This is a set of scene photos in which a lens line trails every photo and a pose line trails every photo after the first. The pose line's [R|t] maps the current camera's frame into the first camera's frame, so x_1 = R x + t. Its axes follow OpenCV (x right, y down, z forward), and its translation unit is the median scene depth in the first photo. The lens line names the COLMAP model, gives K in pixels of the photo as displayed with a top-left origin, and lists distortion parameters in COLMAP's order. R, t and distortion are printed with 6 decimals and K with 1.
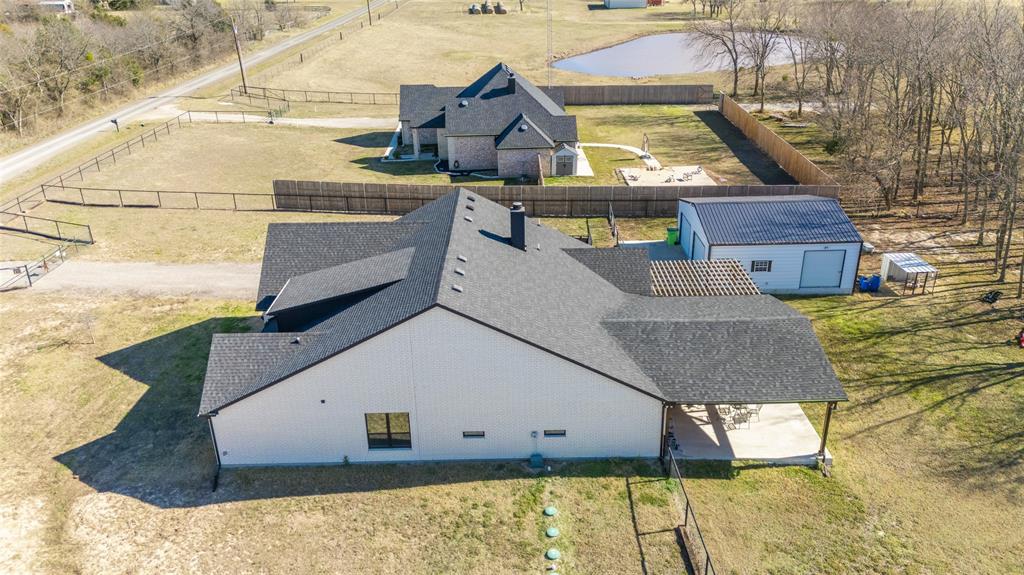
lens RADIAL K [[748.4, 0, 512.0], [0, 748.4, 287.5], [0, 0, 1]] dist [0.050661, -0.006418]
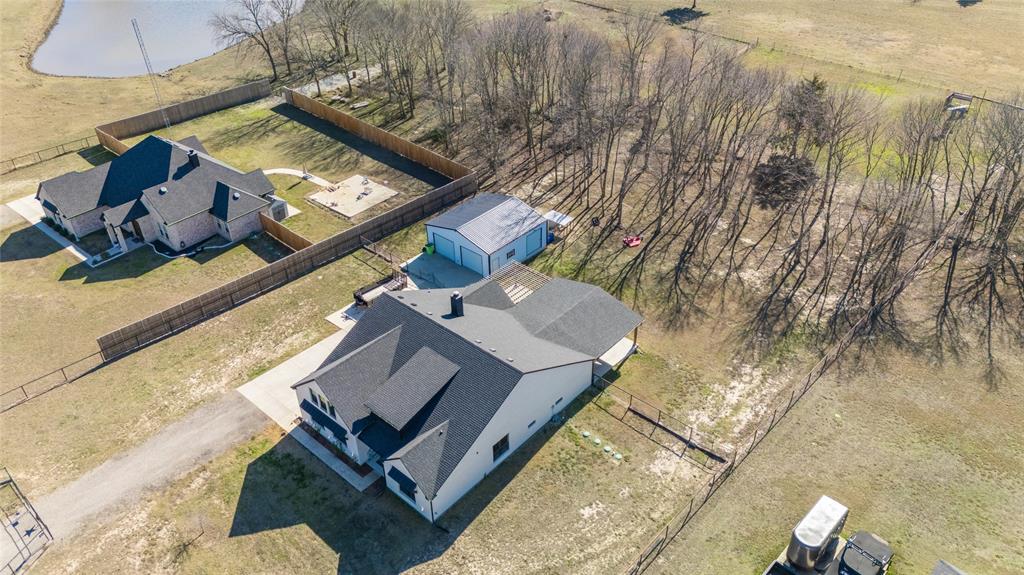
lens RADIAL K [[748.4, 0, 512.0], [0, 748.4, 287.5], [0, 0, 1]] dist [0.050661, -0.006418]
pose [[0.668925, -0.418175, 0.614547, -0.731413], [0.305266, 0.908359, 0.285825, -0.442380], [-0.677755, -0.003595, 0.735279, -0.223683]]
